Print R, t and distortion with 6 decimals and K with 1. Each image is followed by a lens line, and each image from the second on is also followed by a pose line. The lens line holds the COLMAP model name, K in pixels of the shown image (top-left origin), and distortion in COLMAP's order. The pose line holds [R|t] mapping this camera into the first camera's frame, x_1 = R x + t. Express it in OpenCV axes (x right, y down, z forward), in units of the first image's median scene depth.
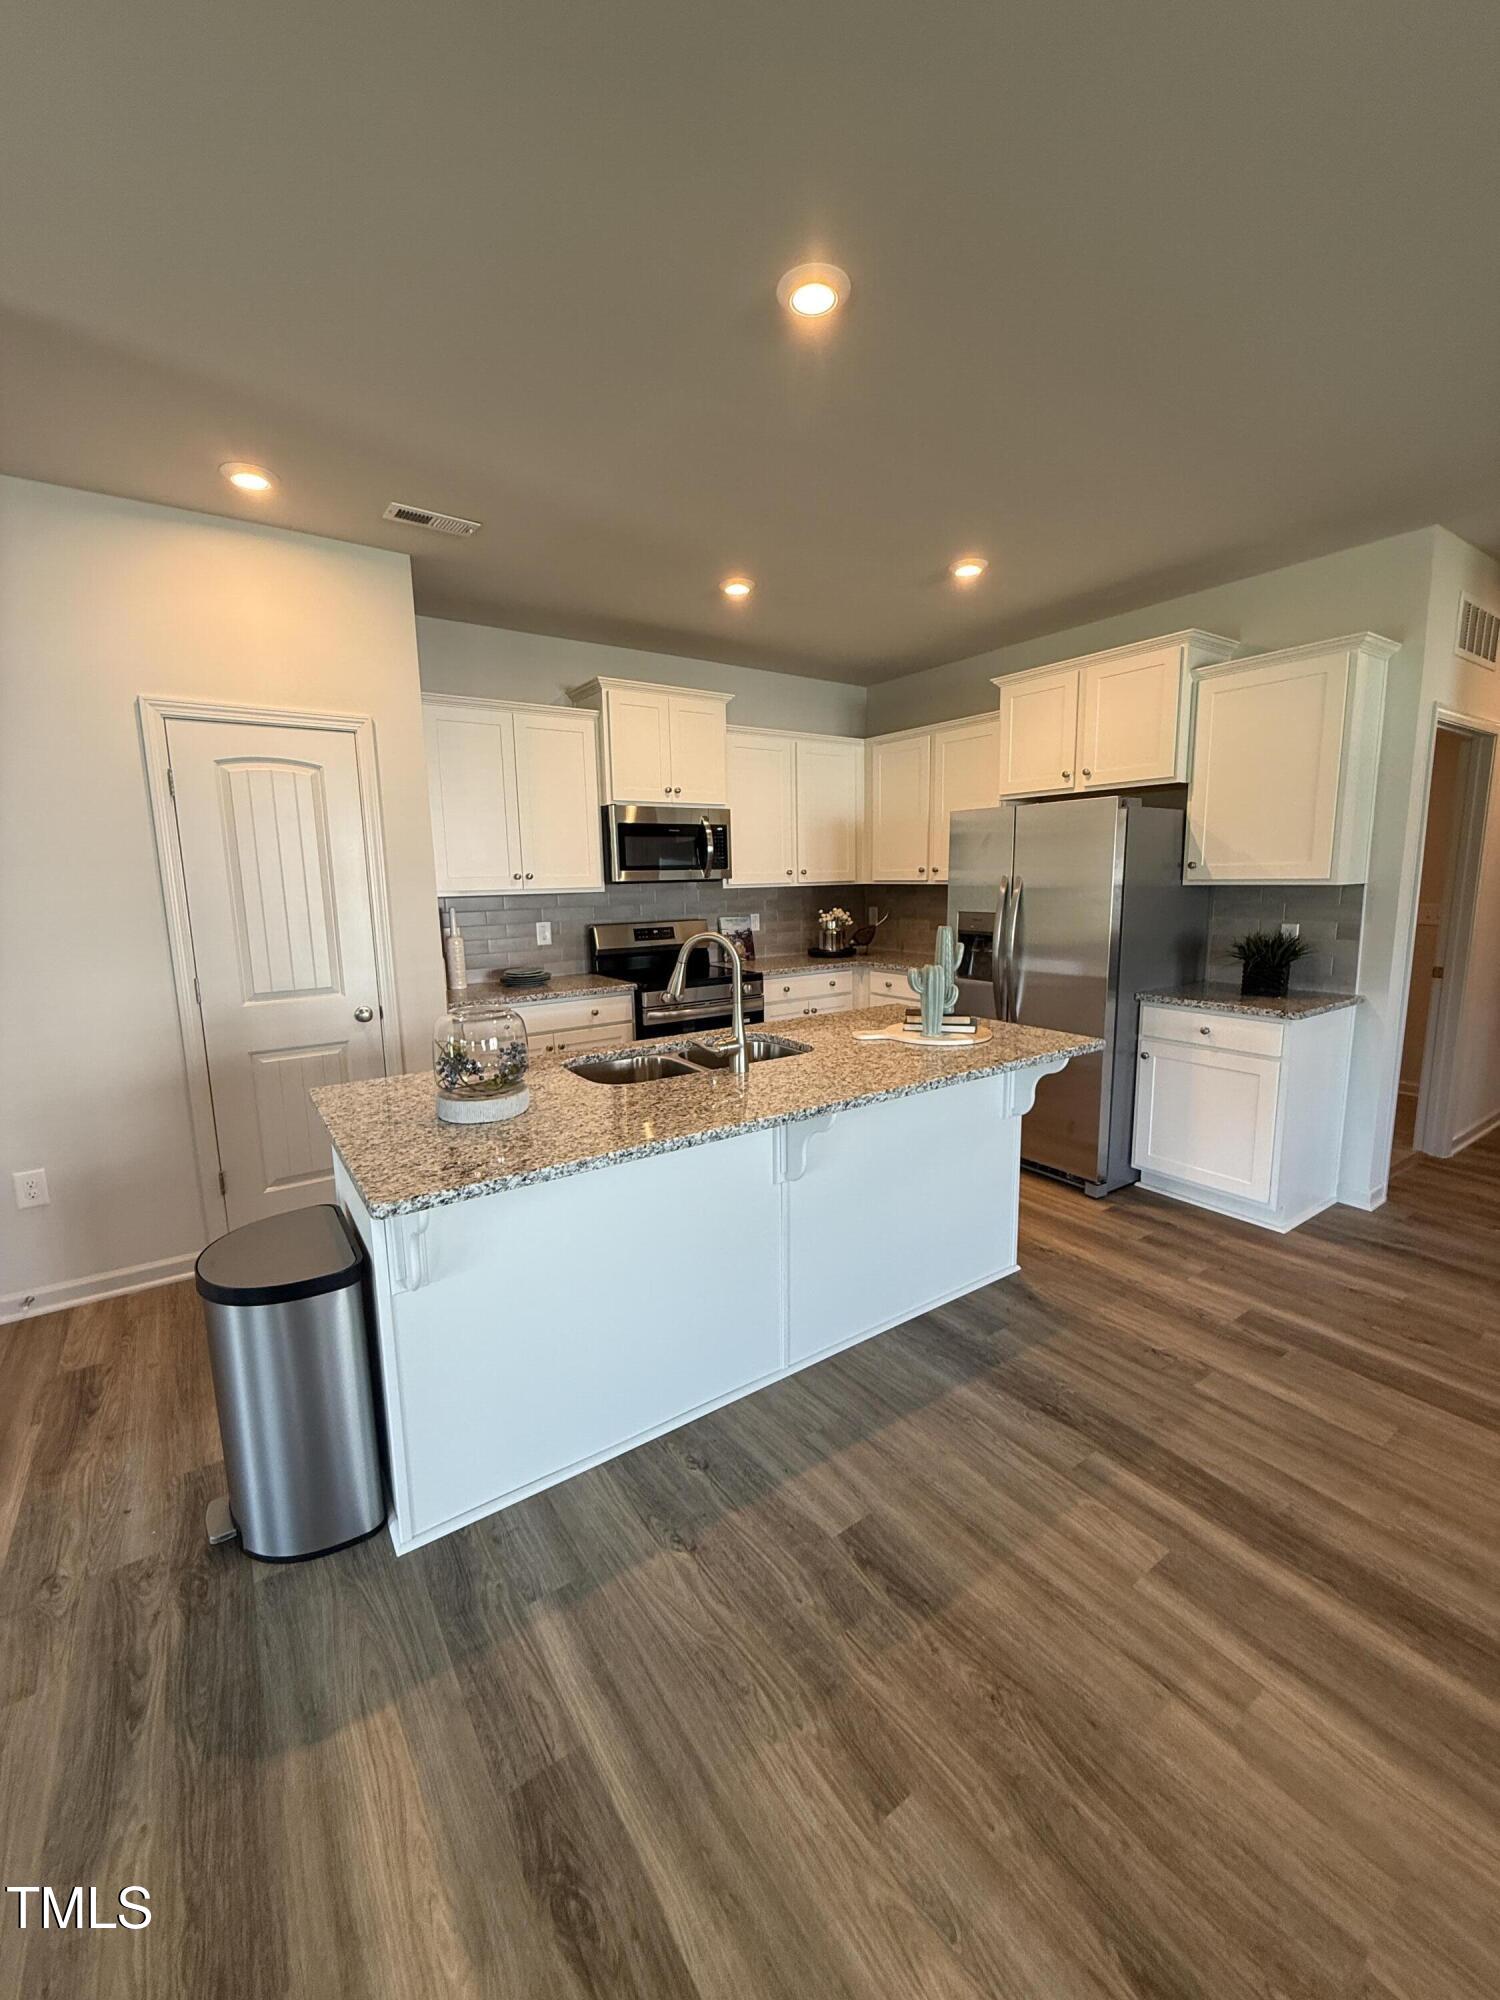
lens RADIAL K [[799.0, 0, 754.8], [0, 799.0, 1000.3], [0, 0, 1]] dist [0.000788, -0.000046]
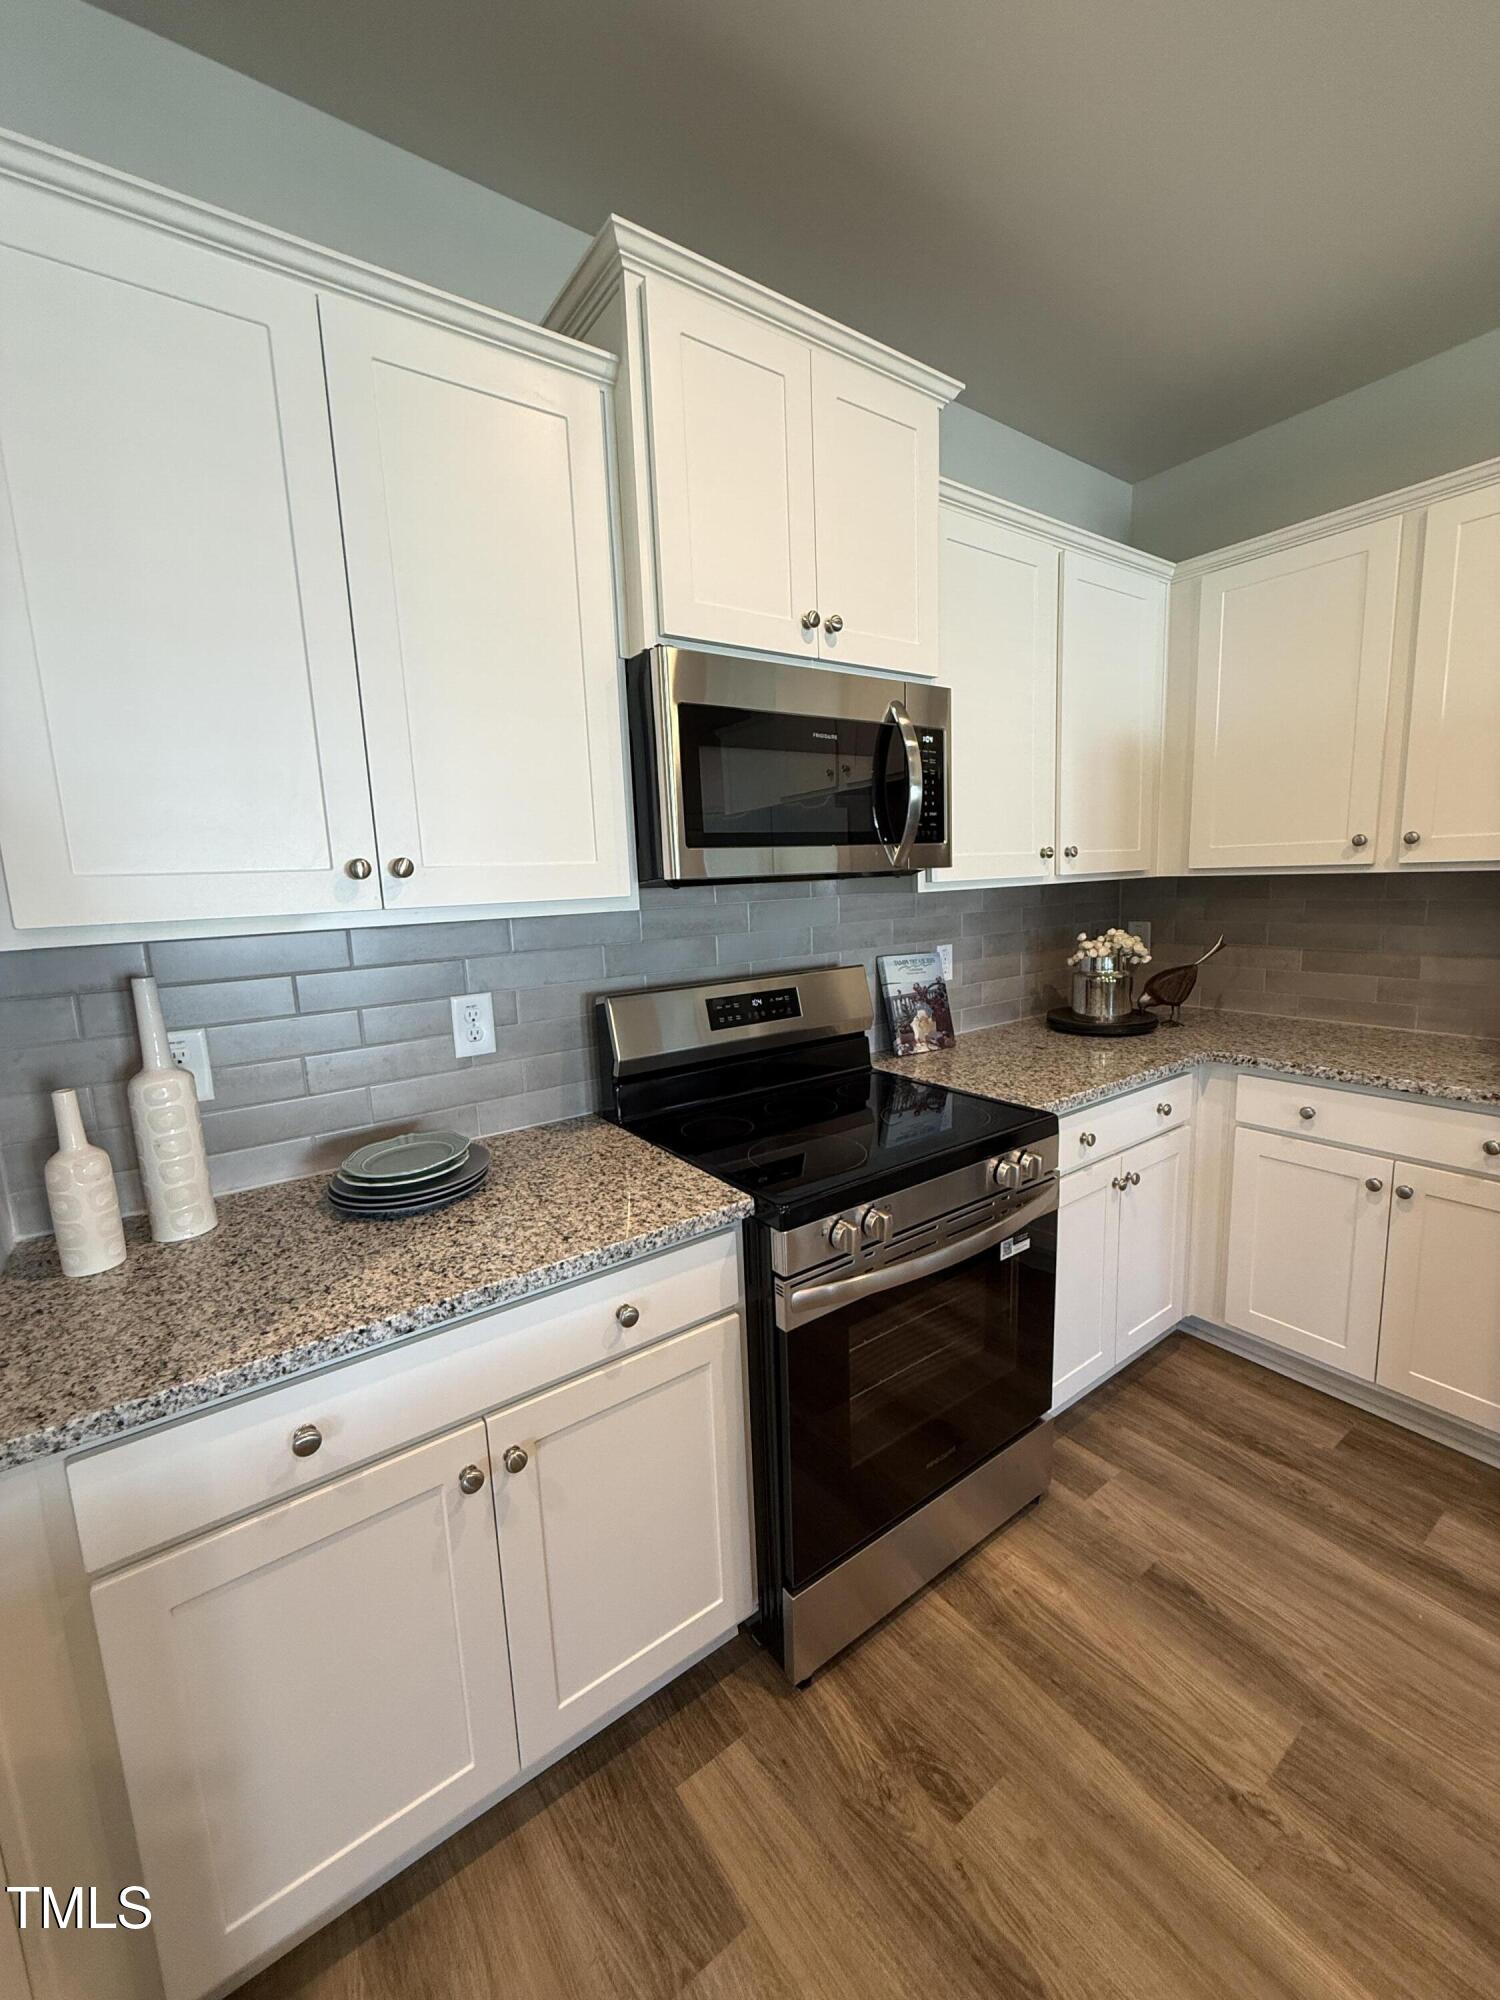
lens RADIAL K [[799.0, 0, 751.0], [0, 799.0, 998.2], [0, 0, 1]] dist [0.000788, -0.000046]
pose [[0.999760, -0.021500, 0.004194, -0.133236], [0.021510, 0.999766, -0.002301, -0.089793], [-0.004144, 0.002391, 0.999989, 0.612697]]
